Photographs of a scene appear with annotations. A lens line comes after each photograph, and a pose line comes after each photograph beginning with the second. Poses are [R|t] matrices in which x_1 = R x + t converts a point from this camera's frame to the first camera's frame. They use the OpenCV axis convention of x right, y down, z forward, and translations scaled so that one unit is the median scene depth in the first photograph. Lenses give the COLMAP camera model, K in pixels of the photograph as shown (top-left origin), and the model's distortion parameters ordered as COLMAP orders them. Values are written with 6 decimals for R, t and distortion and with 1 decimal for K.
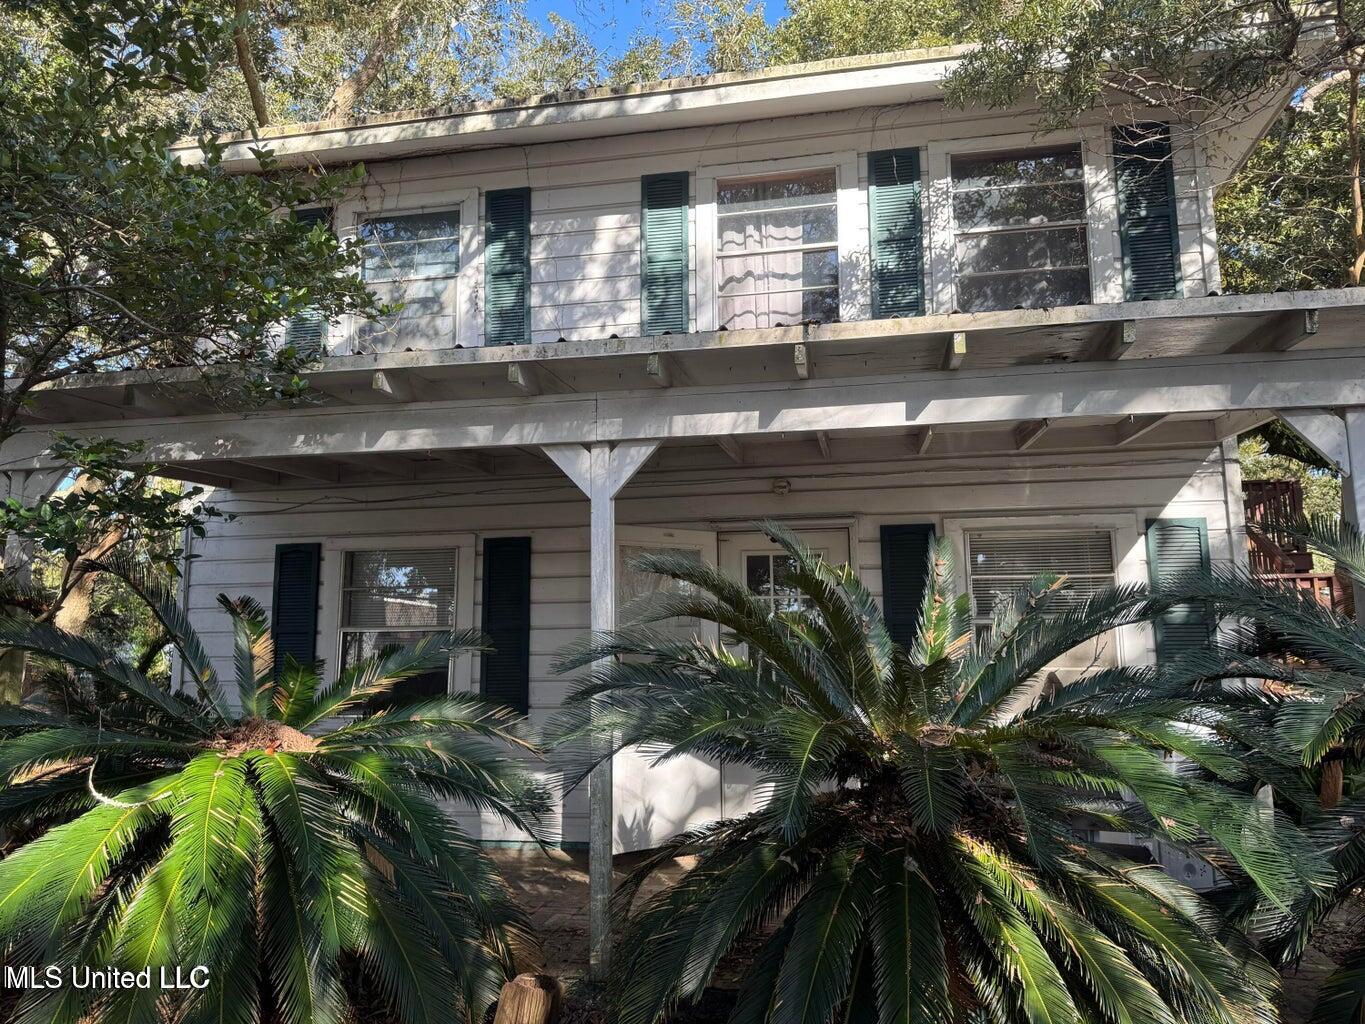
lens RADIAL K [[963.4, 0, 682.5], [0, 963.4, 512.0], [0, 0, 1]] dist [0.072562, -0.074668]
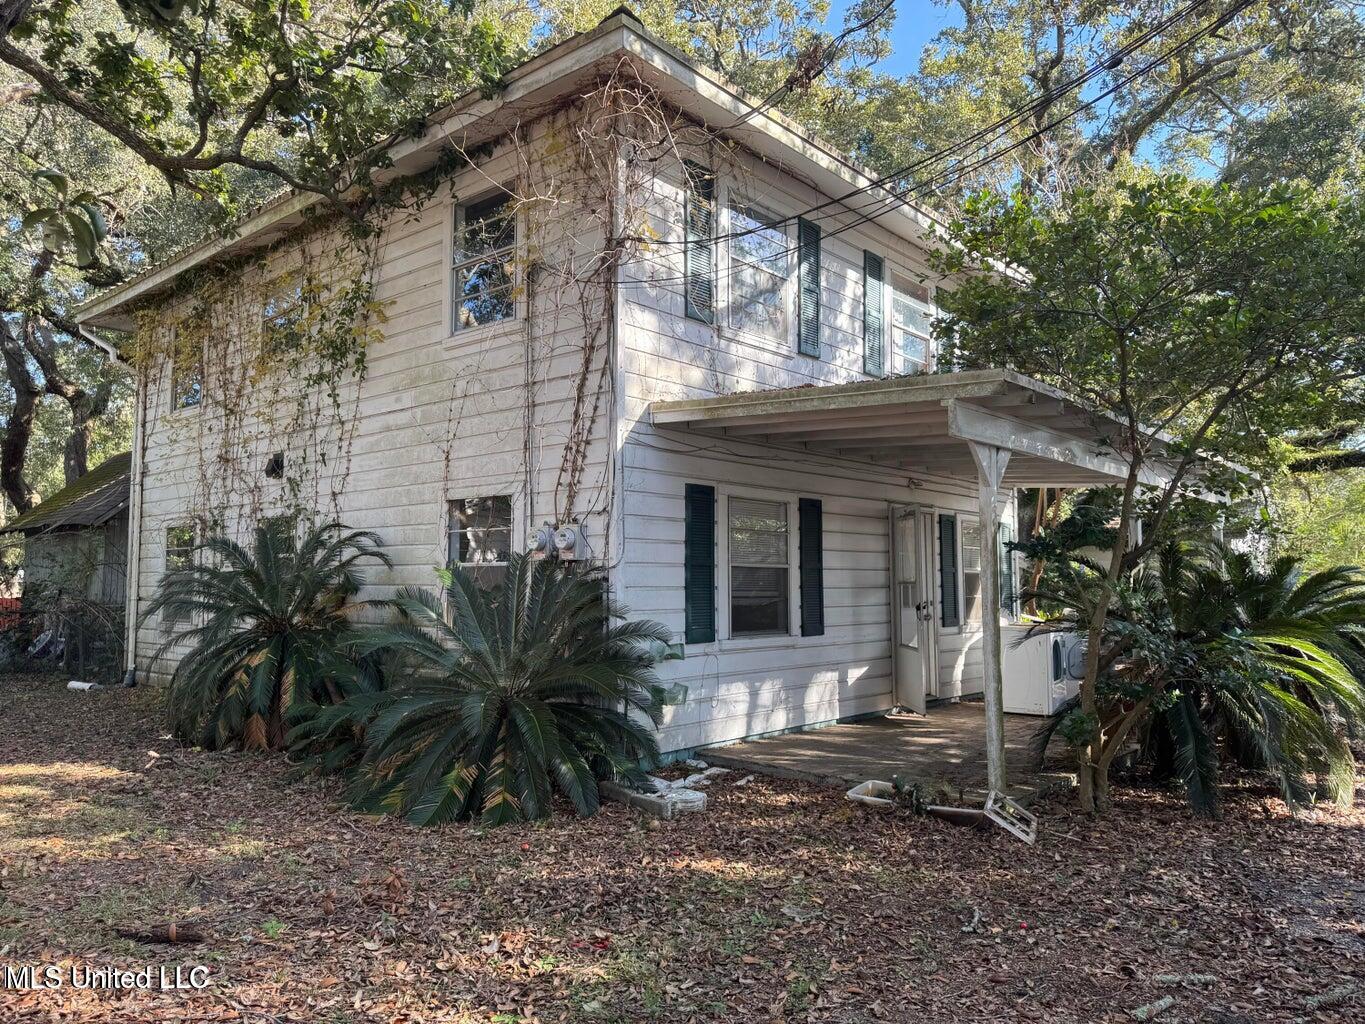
lens RADIAL K [[963.4, 0, 682.5], [0, 963.4, 512.0], [0, 0, 1]] dist [0.072562, -0.074668]
pose [[0.497404, 0.073798, 0.864375, -1.369996], [-0.134905, 0.990834, -0.006964, 0.074680], [-0.856966, -0.113144, 0.502800, 0.486330]]
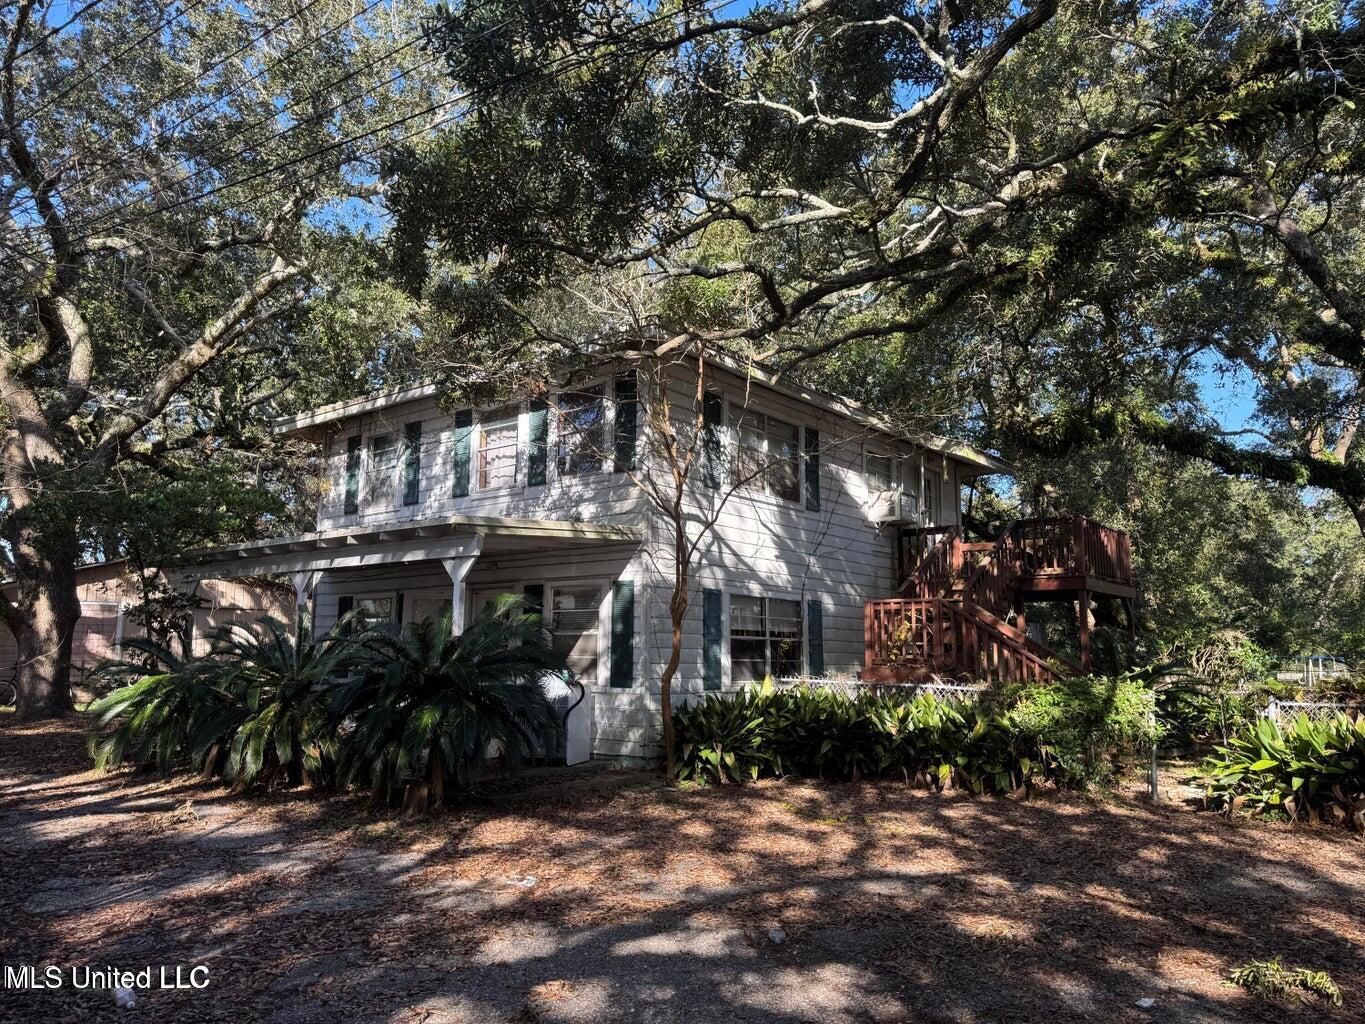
lens RADIAL K [[963.4, 0, 682.5], [0, 963.4, 512.0], [0, 0, 1]] dist [0.072562, -0.074668]
pose [[0.881294, -0.056810, -0.469141, 1.325015], [0.057801, 0.998252, -0.012301, -0.086938], [0.469020, -0.016276, 0.883038, -0.567951]]
